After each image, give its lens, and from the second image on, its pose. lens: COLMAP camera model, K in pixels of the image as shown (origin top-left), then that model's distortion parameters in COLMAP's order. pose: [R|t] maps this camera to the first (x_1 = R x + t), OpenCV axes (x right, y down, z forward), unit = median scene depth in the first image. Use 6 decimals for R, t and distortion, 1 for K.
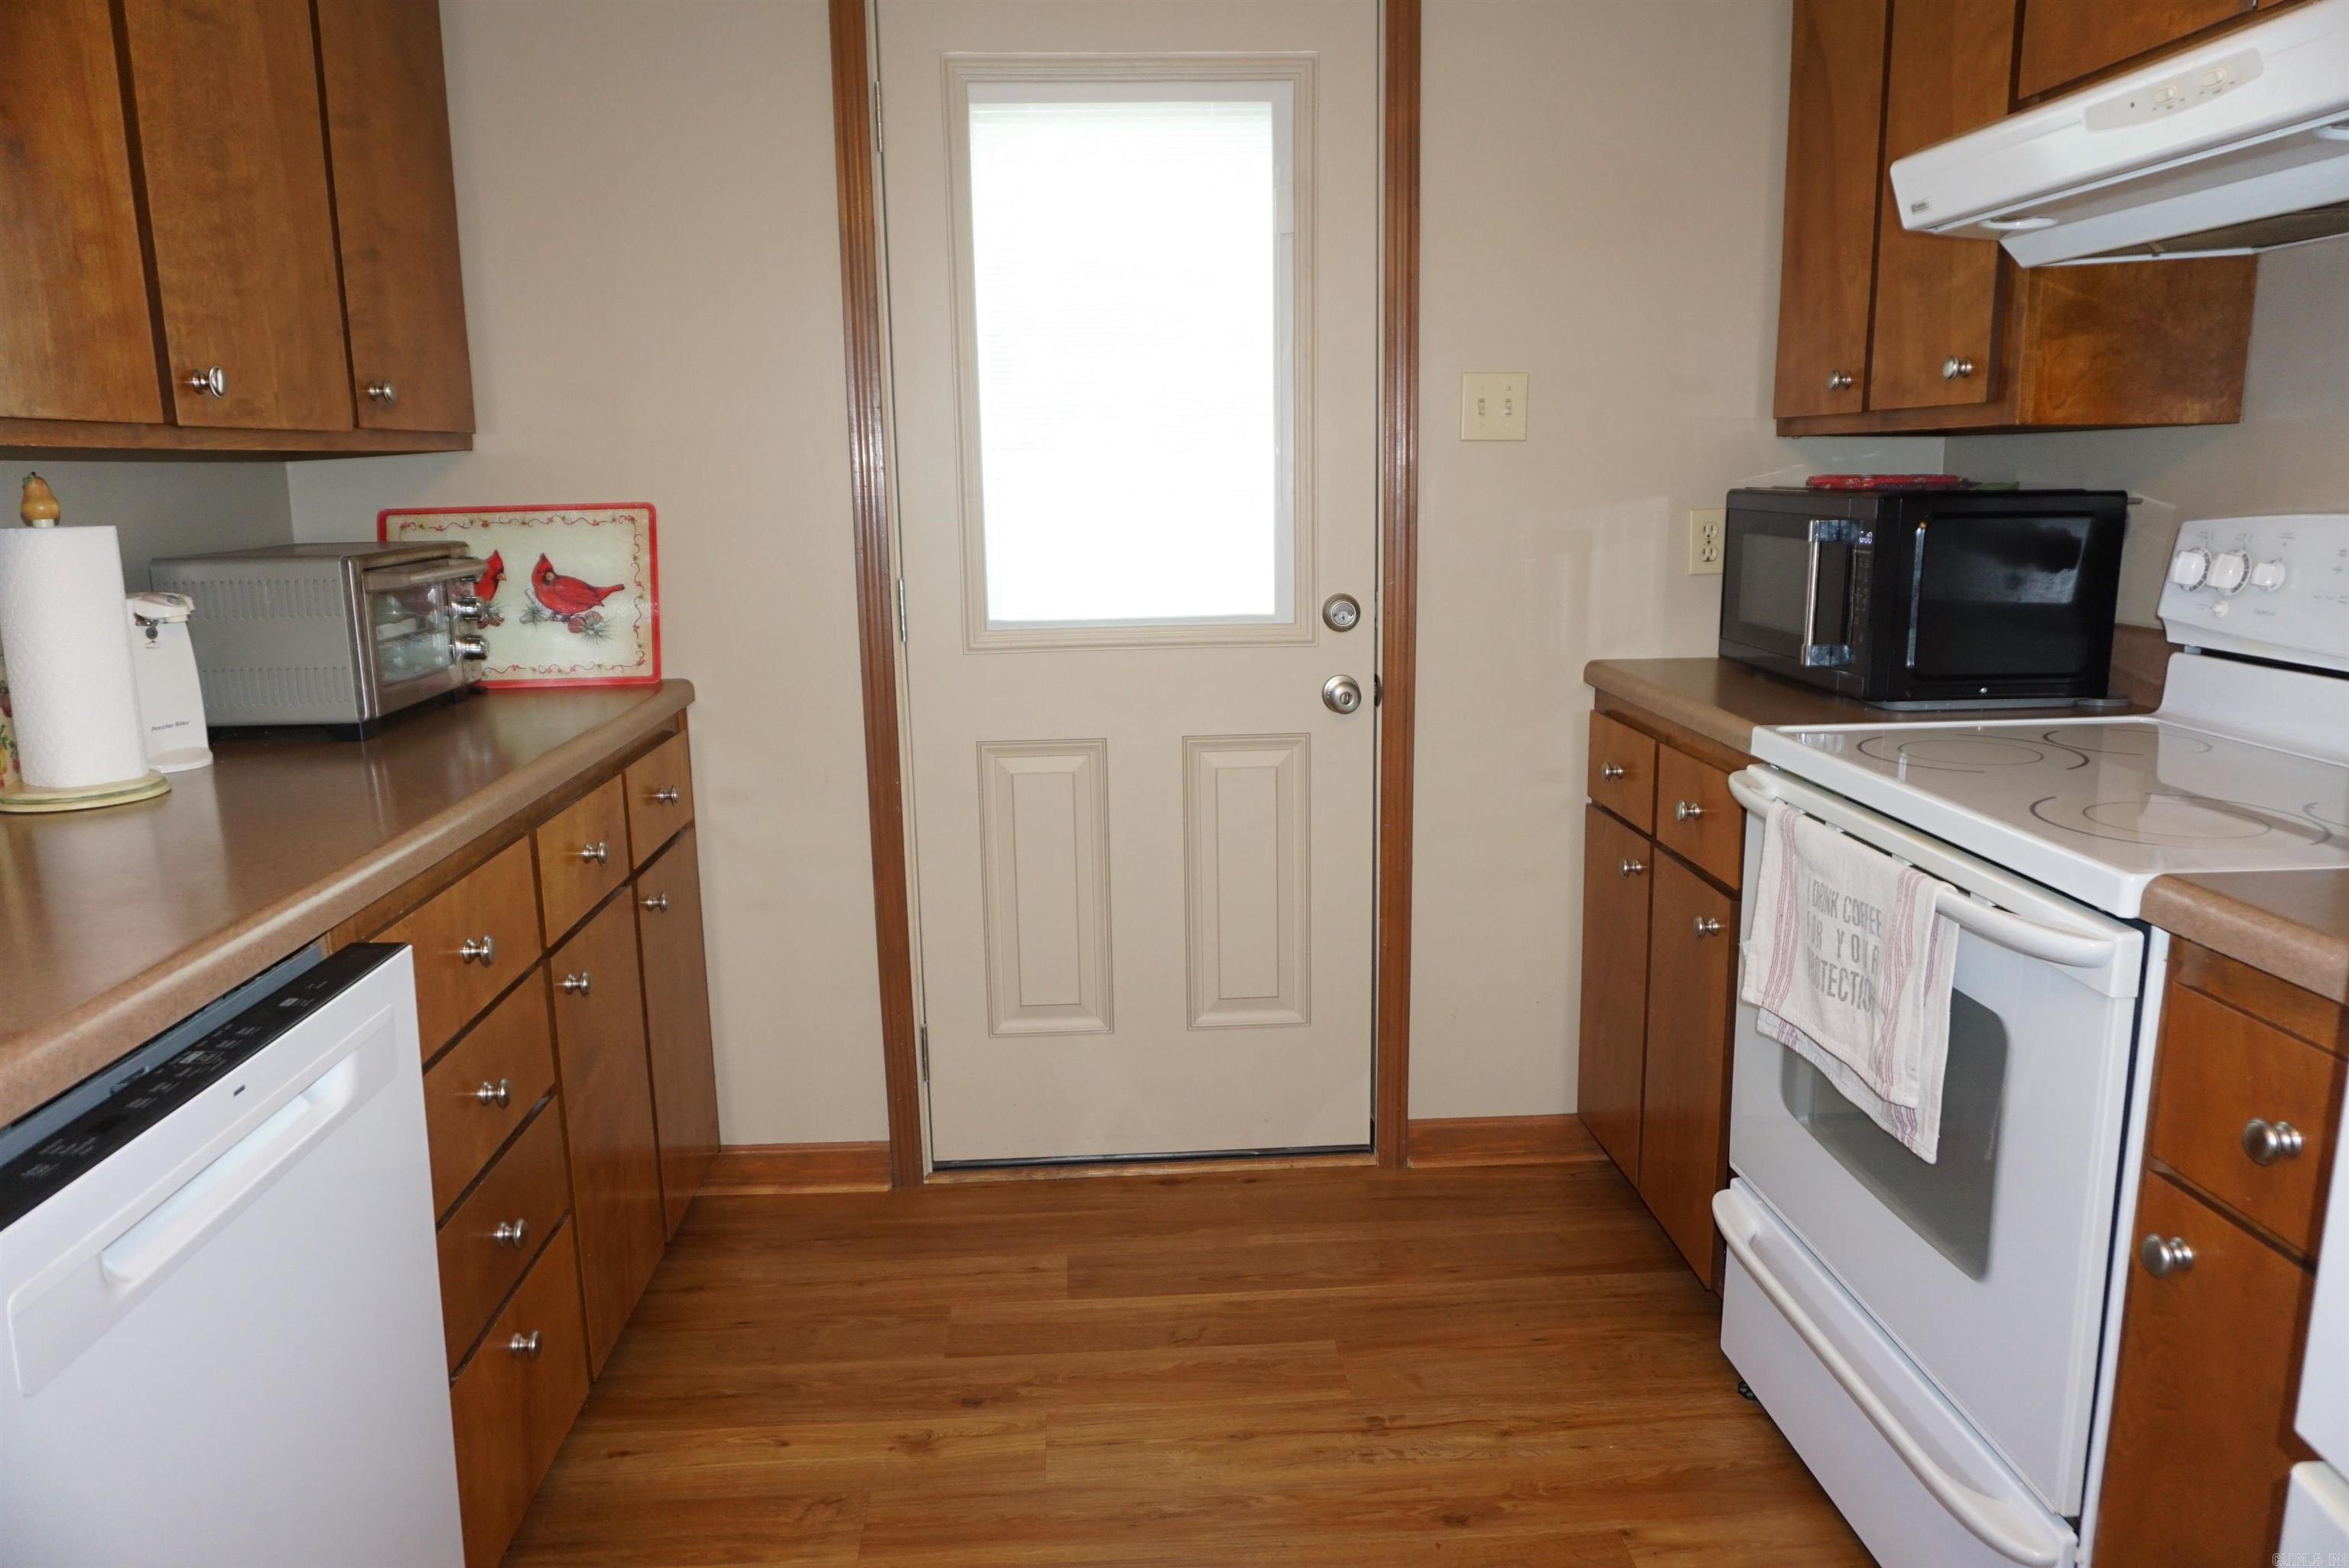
lens RADIAL K [[1566.7, 0, 1180.2], [0, 1566.7, 781.1], [0, 0, 1]] dist [-0.048614, 0.034477]
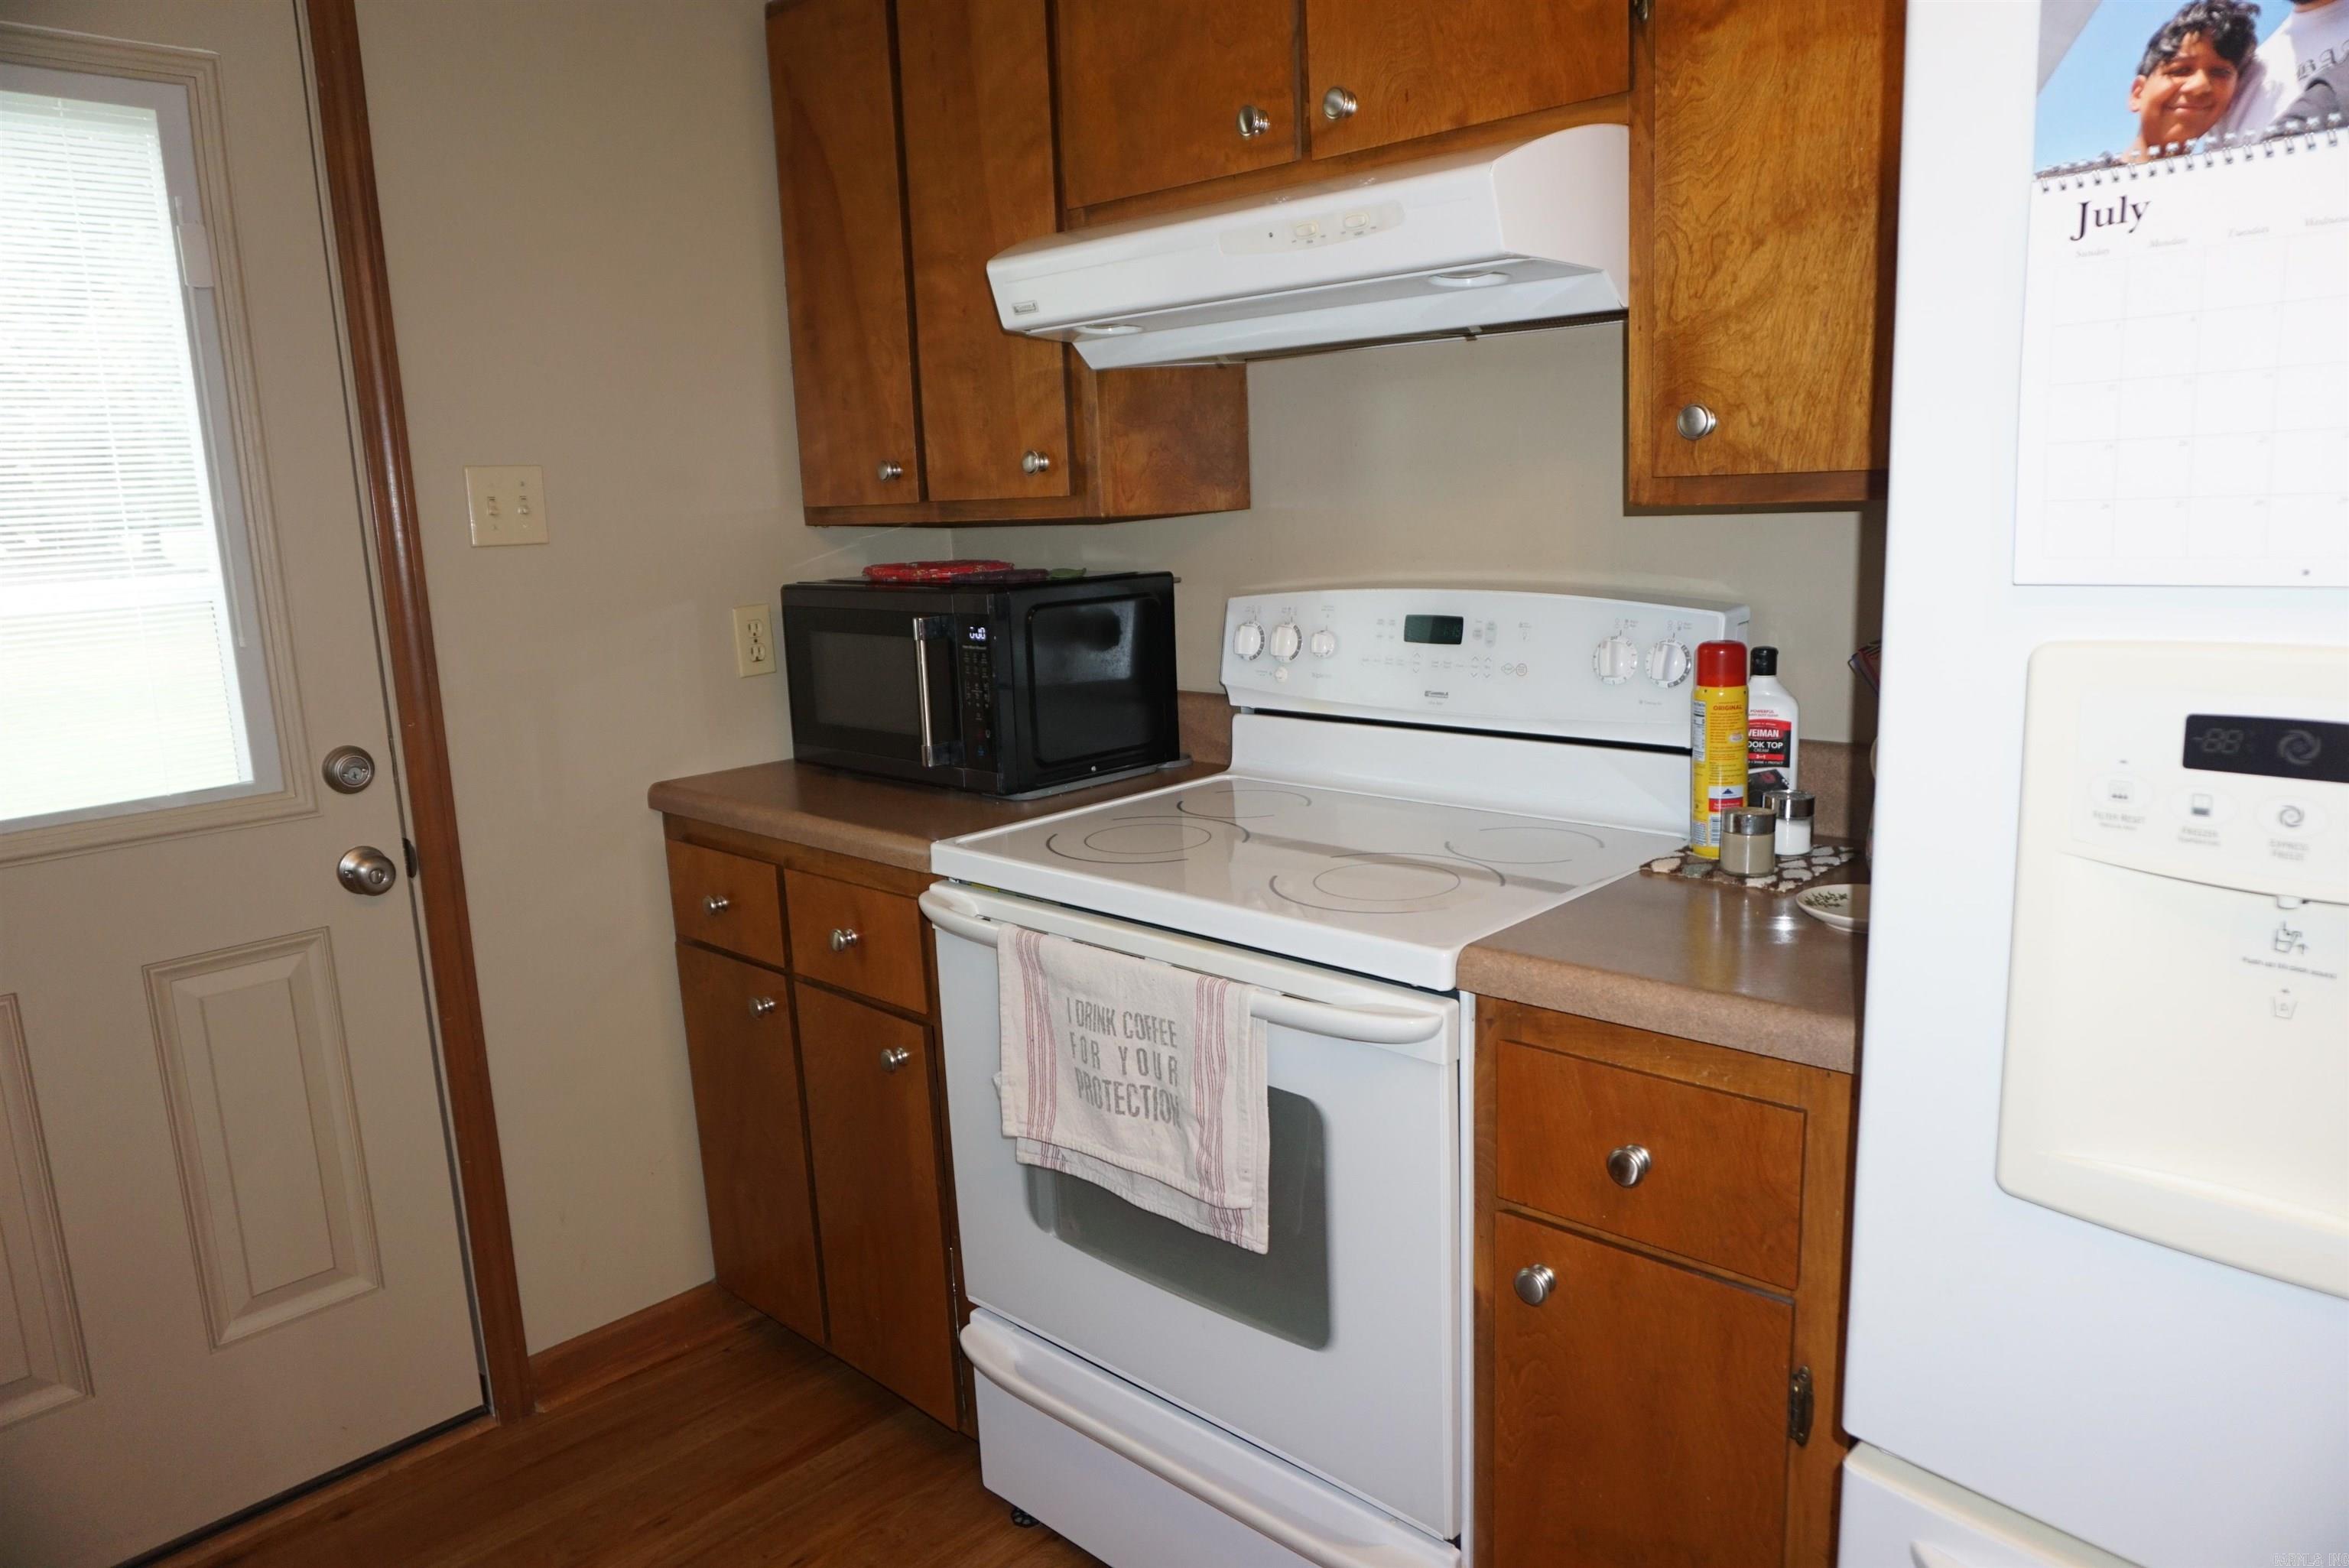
lens RADIAL K [[1560.1, 0, 1165.6], [0, 1560.1, 786.0], [0, 0, 1]] dist [-0.054070, 0.043801]
pose [[0.733182, -0.142786, 0.664873, -0.129253], [0.162535, 0.986166, 0.032552, -0.065840], [-0.660323, 0.084199, 0.746246, 0.168429]]
